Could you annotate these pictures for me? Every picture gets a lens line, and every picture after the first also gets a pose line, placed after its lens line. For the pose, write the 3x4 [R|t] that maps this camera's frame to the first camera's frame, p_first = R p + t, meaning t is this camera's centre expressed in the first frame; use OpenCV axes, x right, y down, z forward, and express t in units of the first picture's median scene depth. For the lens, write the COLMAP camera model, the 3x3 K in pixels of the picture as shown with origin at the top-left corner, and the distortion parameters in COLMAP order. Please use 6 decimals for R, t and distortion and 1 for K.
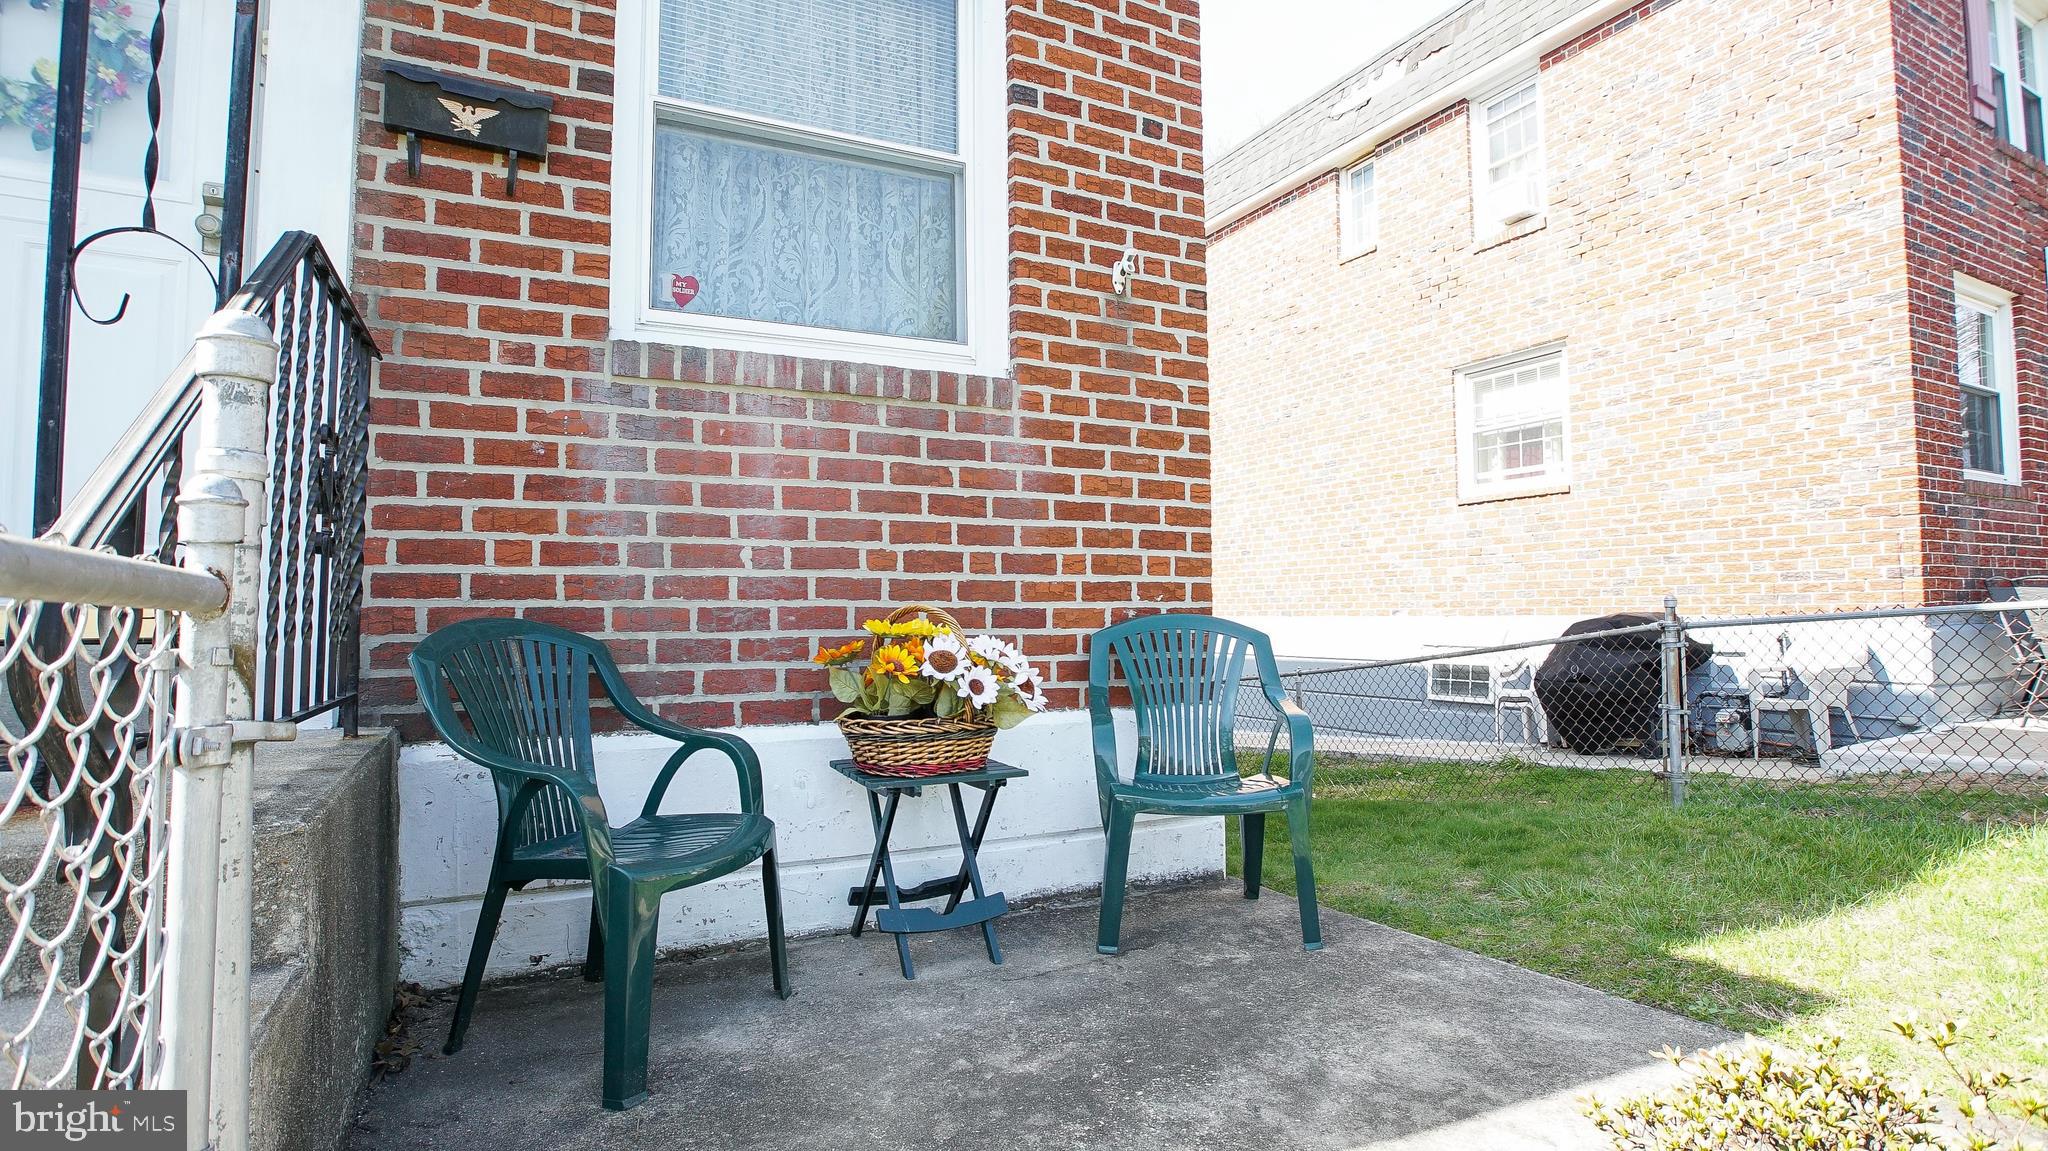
lens RADIAL K [[1022.9, 0, 1023.5], [0, 1022.9, 563.3], [0, 0, 1]] dist [-0.046757, 0.000717]
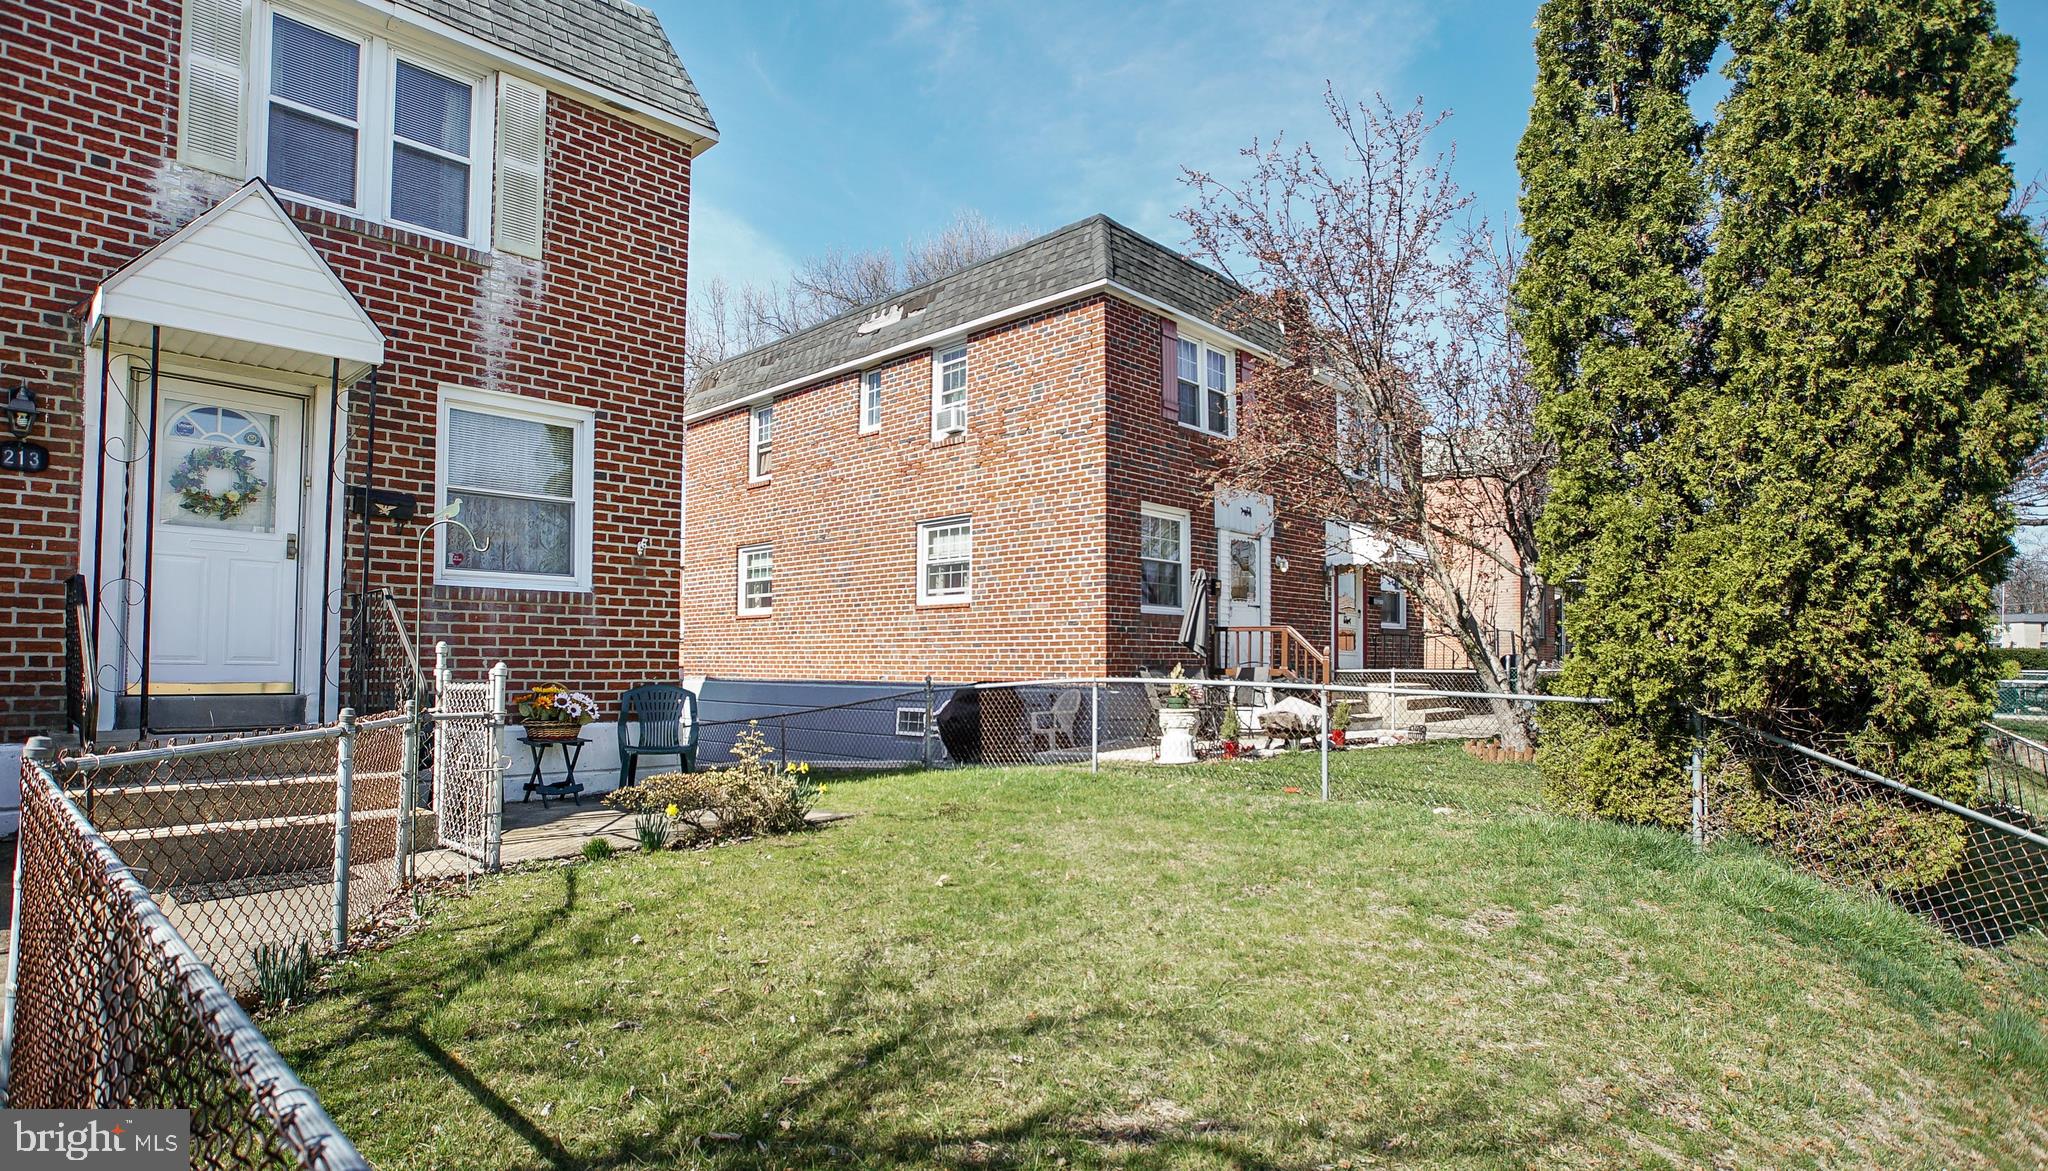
lens RADIAL K [[1037.2, 0, 985.1], [0, 1037.2, 629.8], [0, 0, 1]] dist [-0.033863, 0.013294]
pose [[0.952140, 0.020860, 0.304950, 0.135551], [-0.024206, 0.999681, 0.007197, -0.127080], [-0.304703, -0.014235, 0.952341, -1.727487]]
